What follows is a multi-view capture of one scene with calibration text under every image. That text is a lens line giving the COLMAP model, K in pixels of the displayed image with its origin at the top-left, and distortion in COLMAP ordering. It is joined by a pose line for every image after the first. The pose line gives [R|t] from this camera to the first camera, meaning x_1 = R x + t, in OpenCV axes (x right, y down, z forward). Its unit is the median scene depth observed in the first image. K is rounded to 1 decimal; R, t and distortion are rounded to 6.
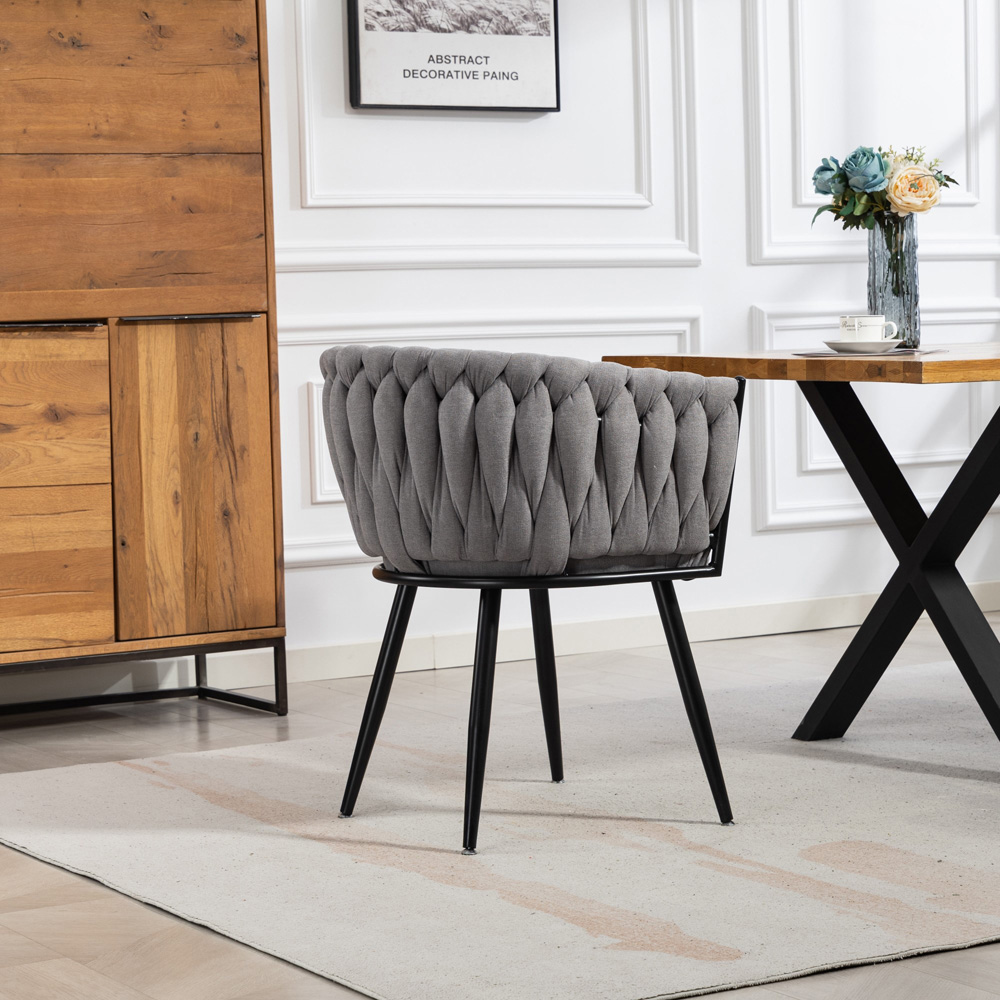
lens RADIAL K [[2682.7, 0, 500.0], [0, 2682.7, 500.0], [0, 0, 1]] dist [0.021511, 0.112683]
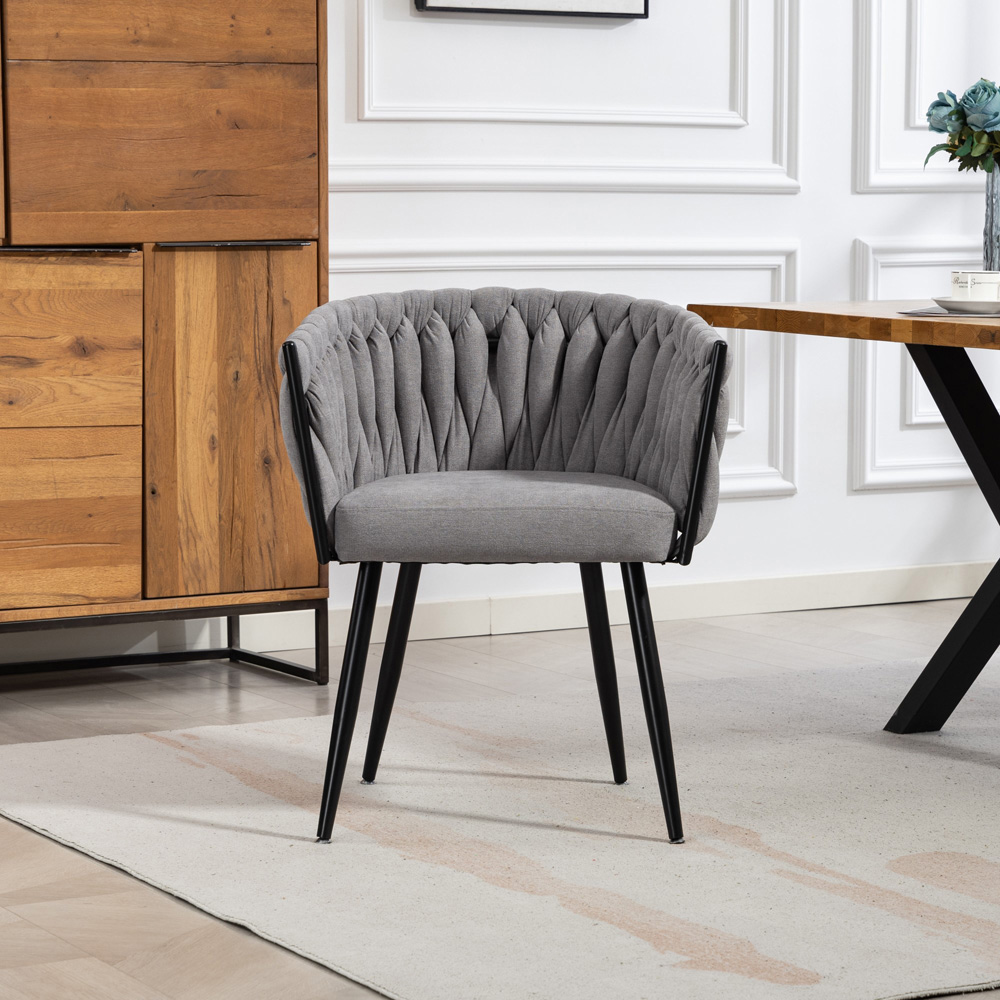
lens RADIAL K [[3064.3, 0, 500.0], [0, 3064.3, 500.0], [0, 0, 1]] dist [0.014372, 0.146350]
pose [[0.999386, 0.029197, -0.019353, -0.003033], [-0.028628, 0.999168, 0.029036, -0.014639], [0.020185, -0.028464, 0.999391, -0.034730]]
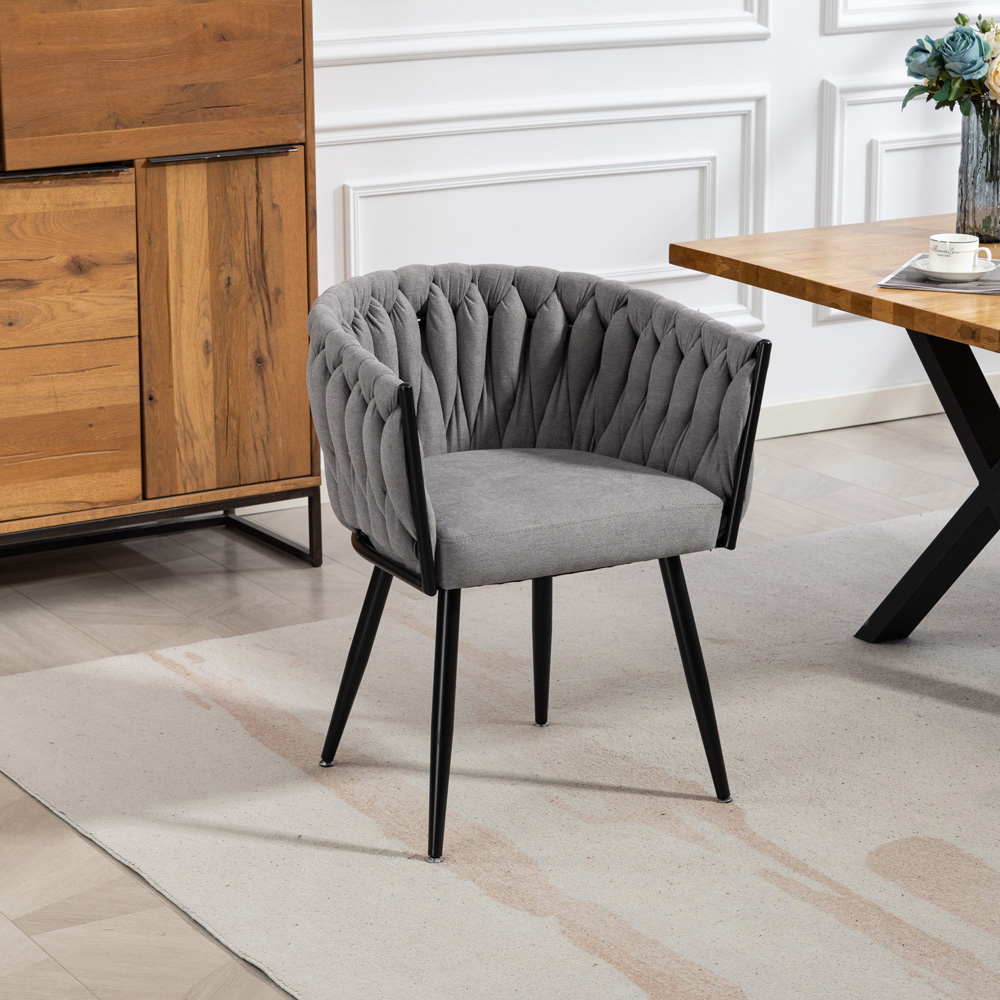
lens RADIAL K [[2875.8, 0, 500.0], [0, 2875.8, 500.0], [0, 0, 1]] dist [0.016956, 0.045083]
pose [[0.999763, 0.021787, -0.000024, -0.017478], [-0.021423, 0.983264, 0.180922, -0.134838], [0.003965, -0.180879, 0.983497, 0.003190]]
